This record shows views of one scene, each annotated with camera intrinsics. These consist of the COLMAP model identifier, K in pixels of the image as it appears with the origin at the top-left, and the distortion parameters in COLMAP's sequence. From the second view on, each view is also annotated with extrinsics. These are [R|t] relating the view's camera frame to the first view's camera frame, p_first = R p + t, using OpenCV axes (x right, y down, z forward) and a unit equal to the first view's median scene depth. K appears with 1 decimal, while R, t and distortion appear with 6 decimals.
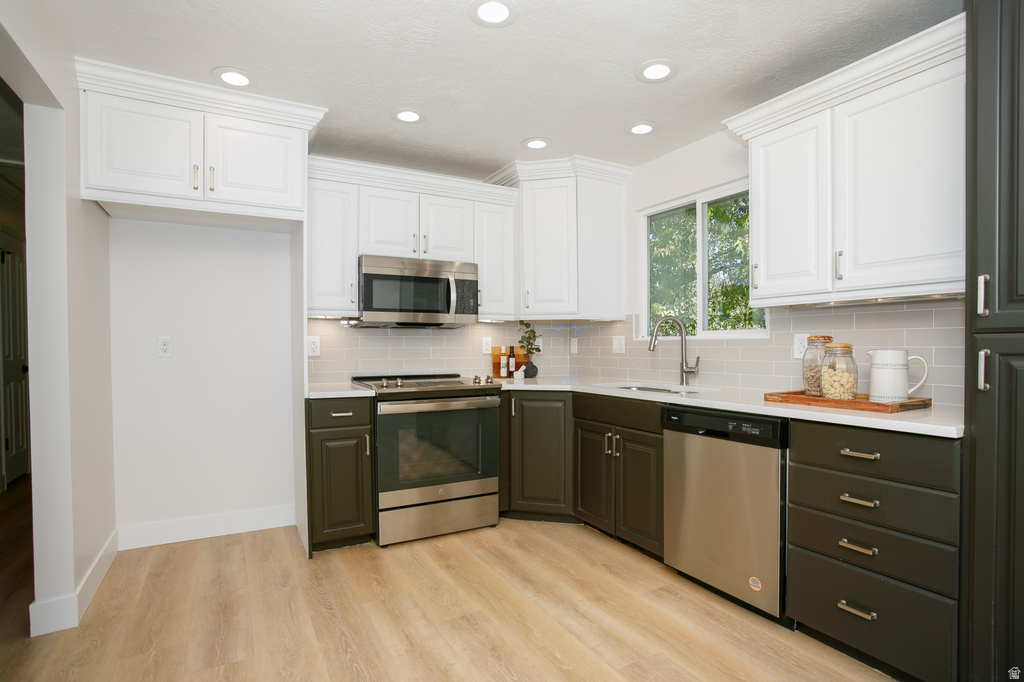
lens RADIAL K [[505.3, 0, 512.0], [0, 505.3, 353.5], [0, 0, 1]] dist [-0.058977, 0.000281]
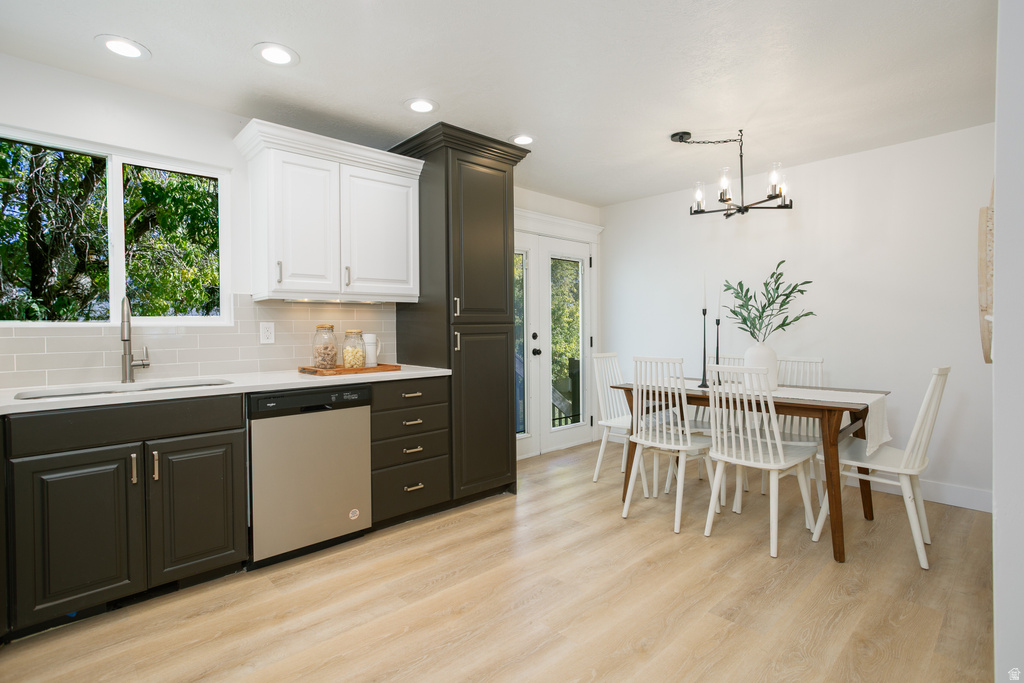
lens RADIAL K [[482.1, 0, 512.4], [0, 482.1, 335.1], [0, 0, 1]] dist [-0.058884, 0.031213]
pose [[-0.230808, -0.007594, 0.972970, -0.721548], [0.026211, 0.999558, 0.014020, -0.011556], [-0.972646, 0.028738, -0.230507, 0.758301]]
